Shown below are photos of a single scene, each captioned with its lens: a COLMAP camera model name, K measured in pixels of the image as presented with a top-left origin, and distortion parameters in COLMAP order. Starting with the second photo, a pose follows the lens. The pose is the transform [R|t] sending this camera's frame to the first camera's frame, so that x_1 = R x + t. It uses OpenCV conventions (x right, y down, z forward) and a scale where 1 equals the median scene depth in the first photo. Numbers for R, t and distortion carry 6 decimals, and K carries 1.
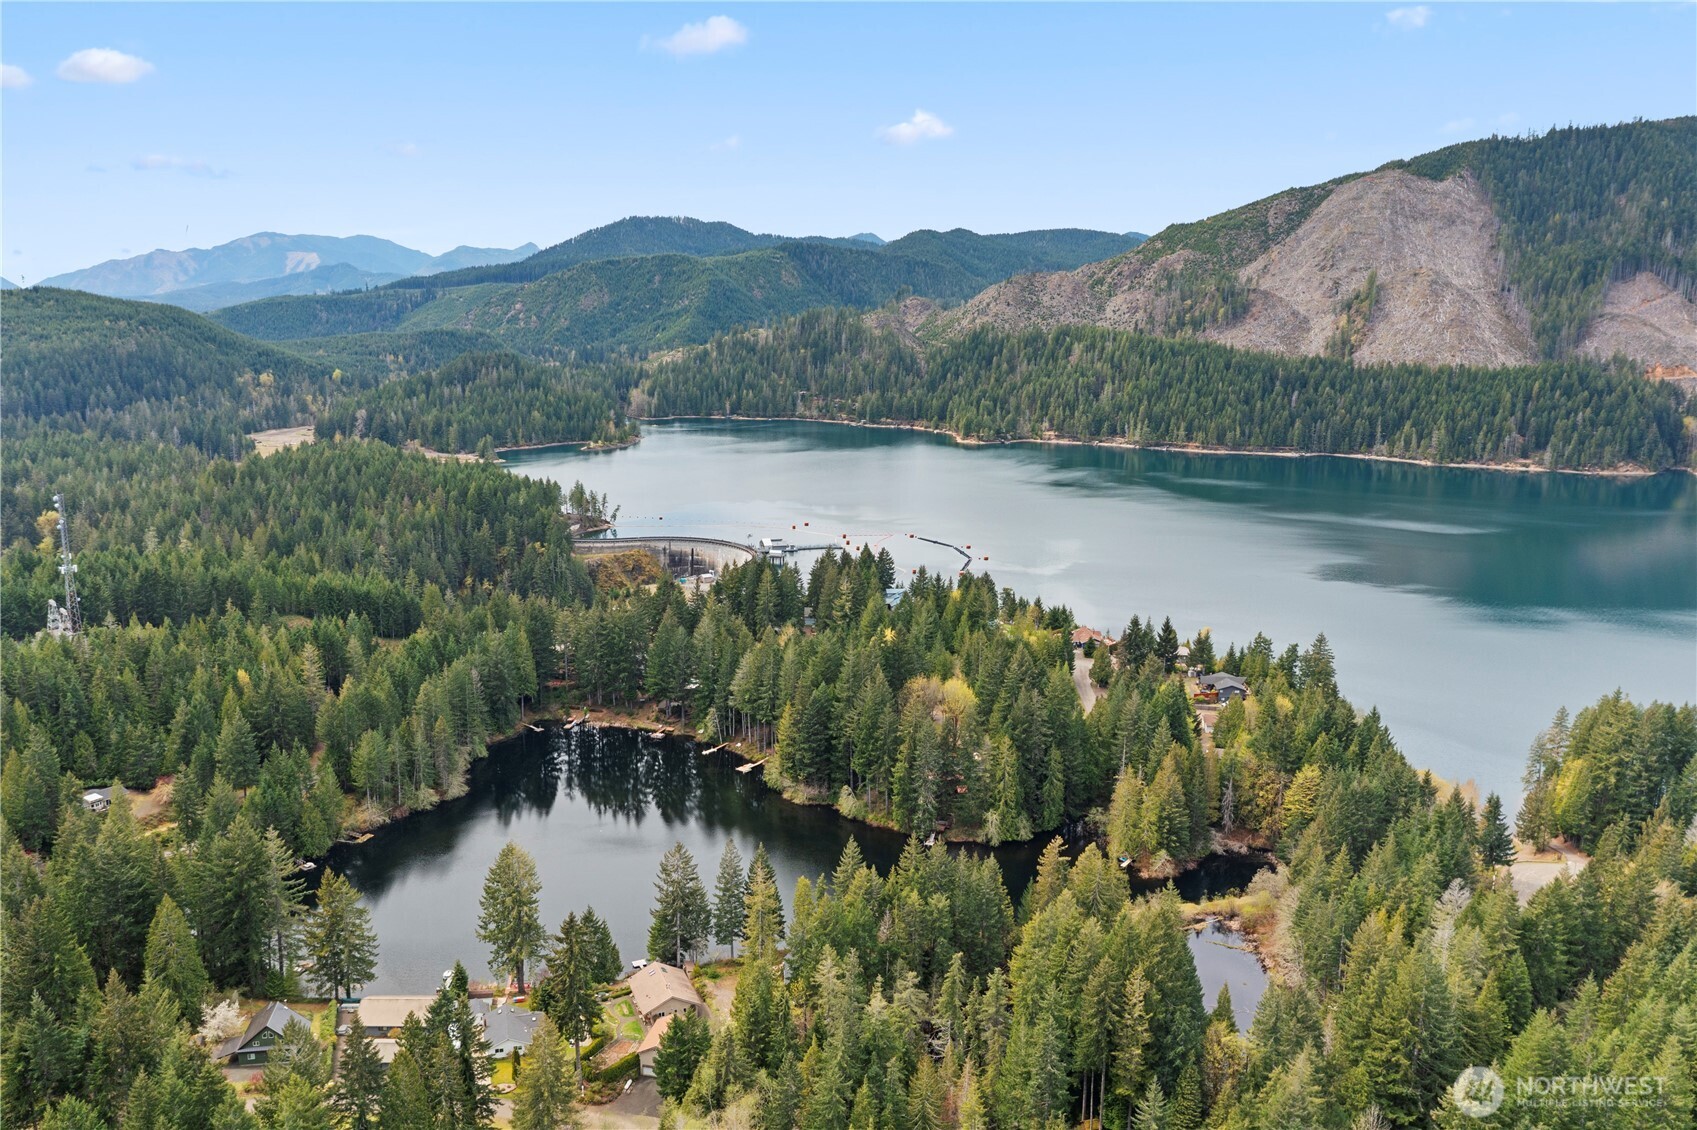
lens RADIAL K [[1342.0, 0, 847.9], [0, 1342.0, 563.5], [0, 0, 1]] dist [-0.016214, 0.006430]
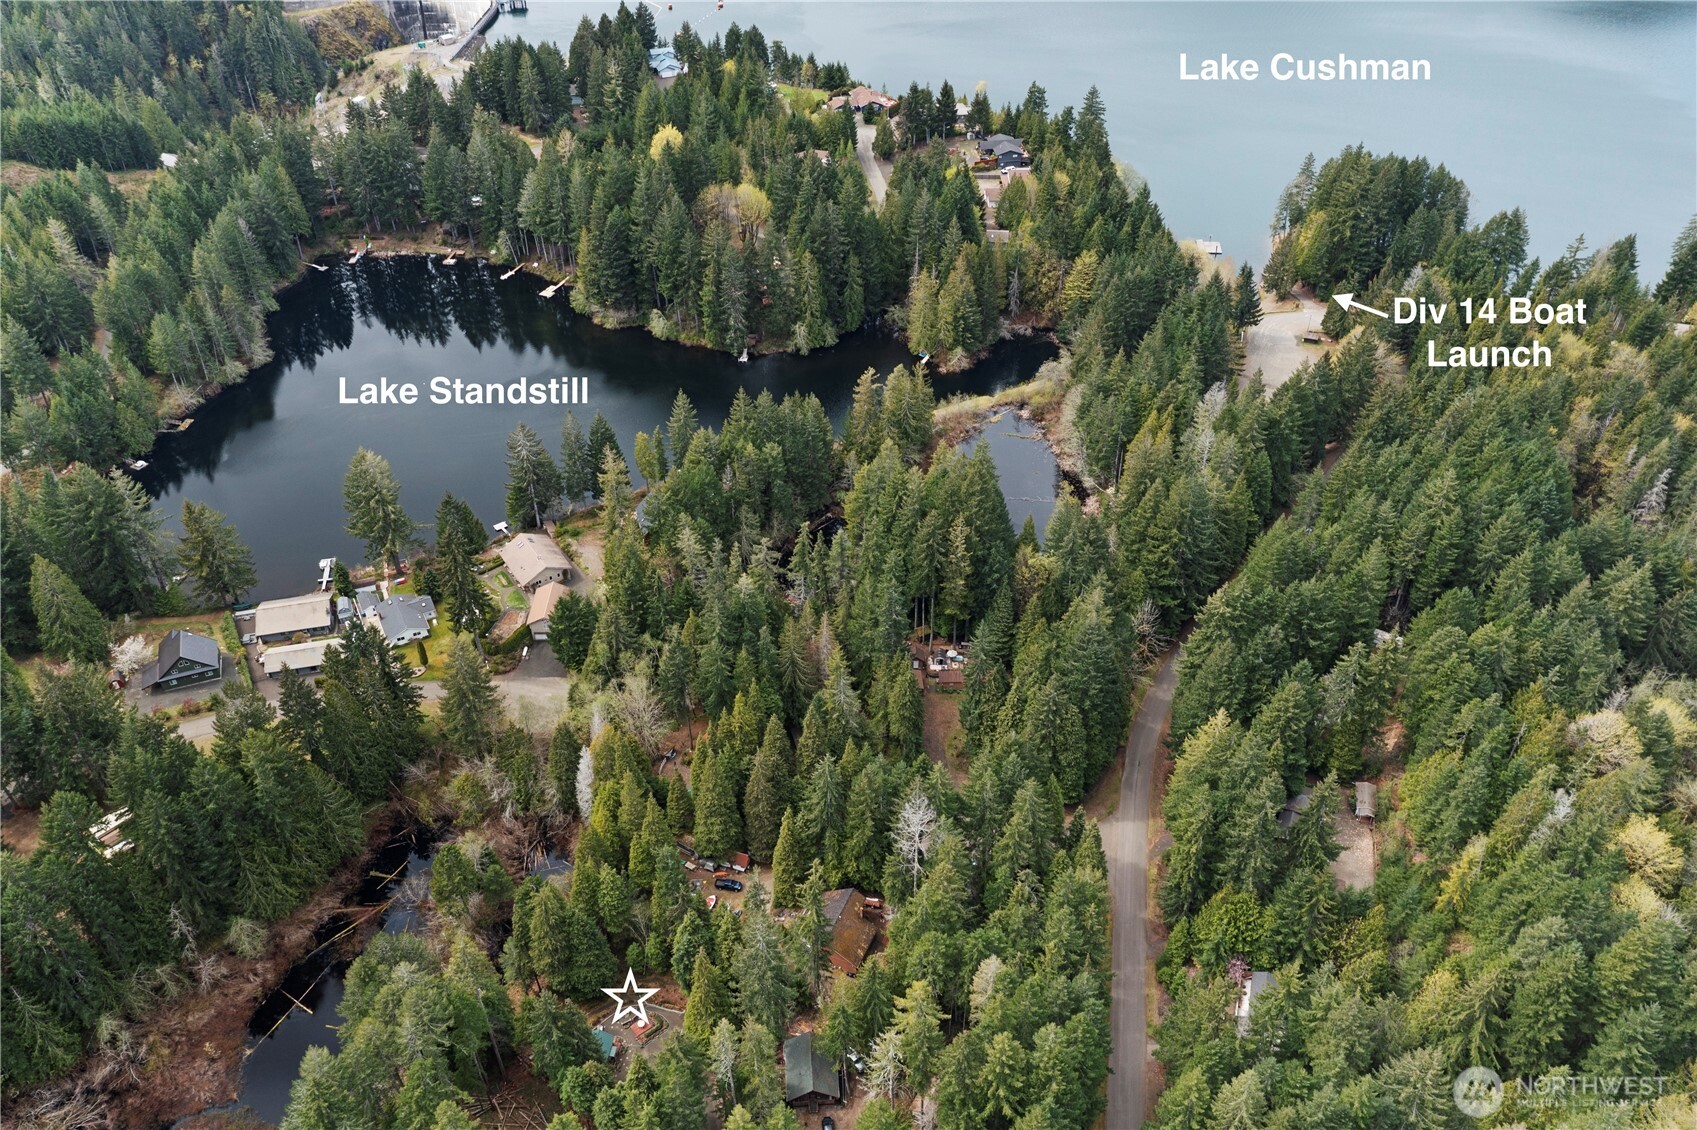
lens RADIAL K [[1342.0, 0, 845.4], [0, 1342.0, 554.8], [0, 0, 1]] dist [-0.016214, 0.006430]
pose [[0.980040, -0.141044, 0.140103, -0.030748], [0.064759, 0.892791, 0.445791, -0.121907], [-0.187959, -0.427820, 0.884105, -0.019701]]
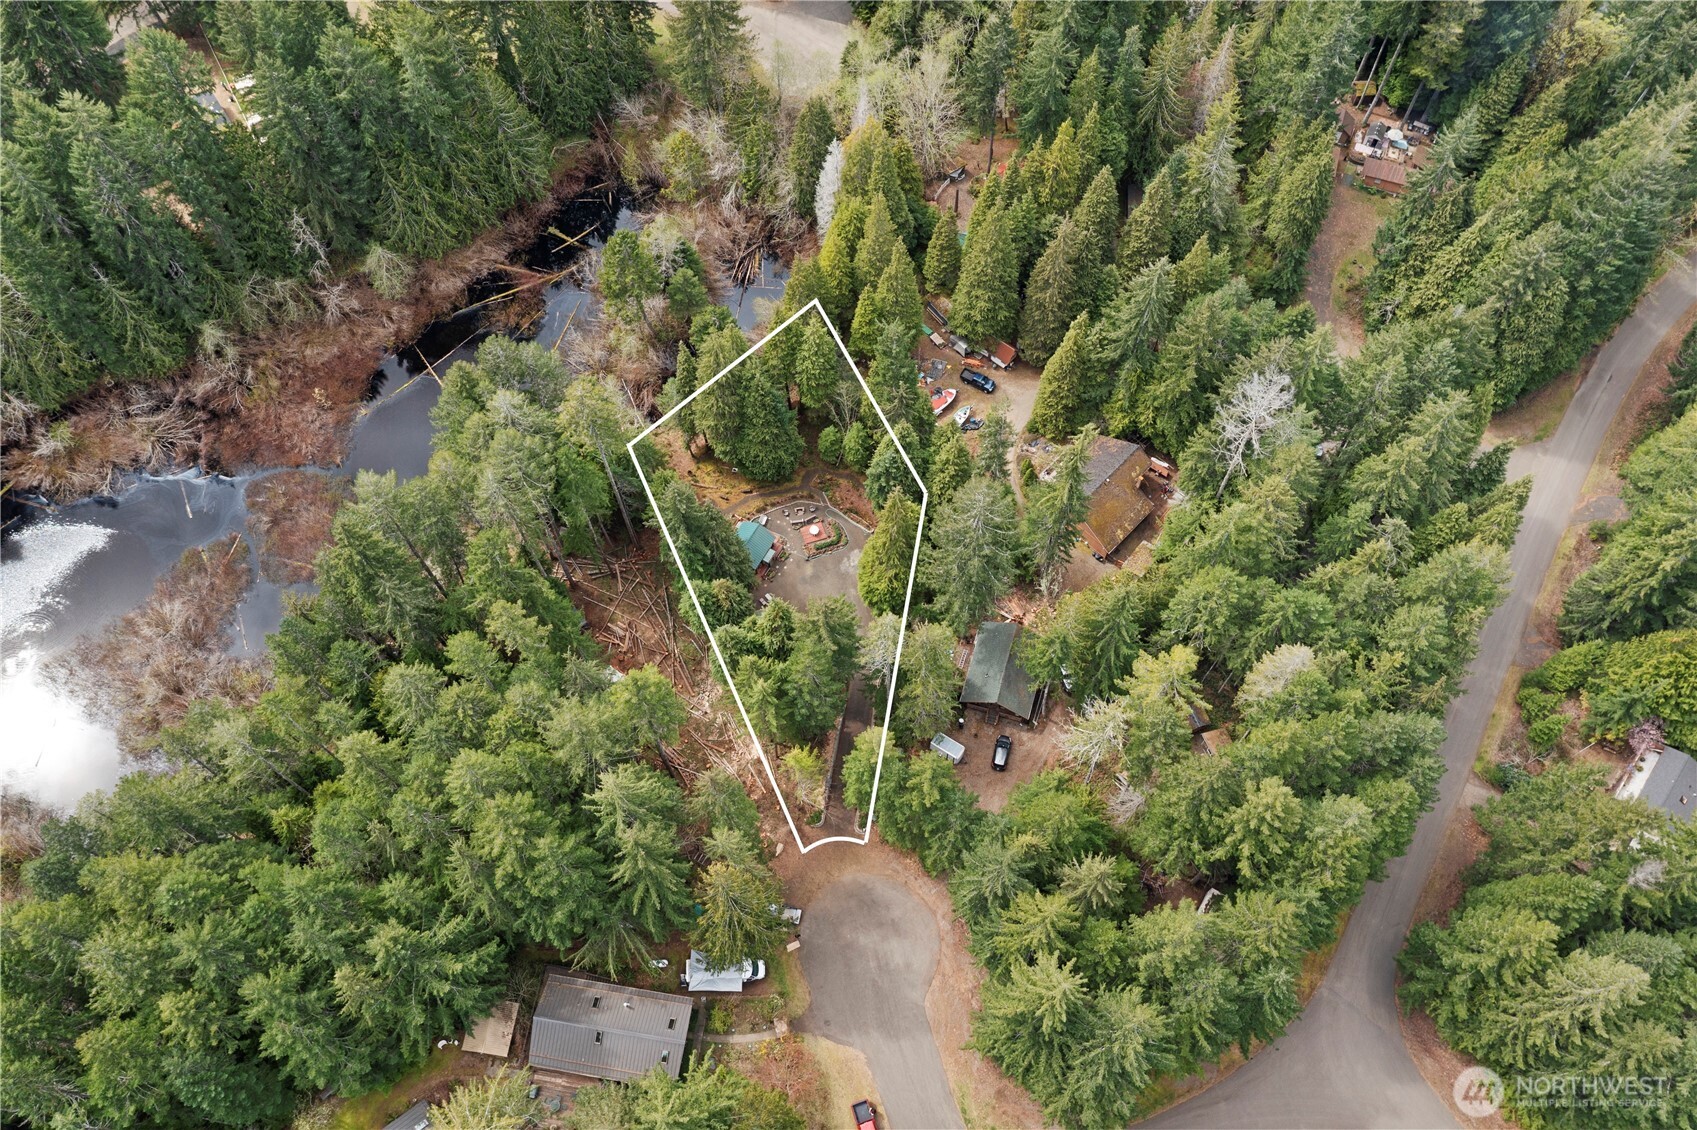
lens RADIAL K [[1342.0, 0, 848.7], [0, 1342.0, 563.7], [0, 0, 1]] dist [-0.016214, 0.006430]
pose [[0.987076, 0.129783, -0.094003, -0.009958], [-0.003810, 0.605439, 0.795883, -0.035405], [0.160205, -0.785239, 0.598109, 0.150486]]
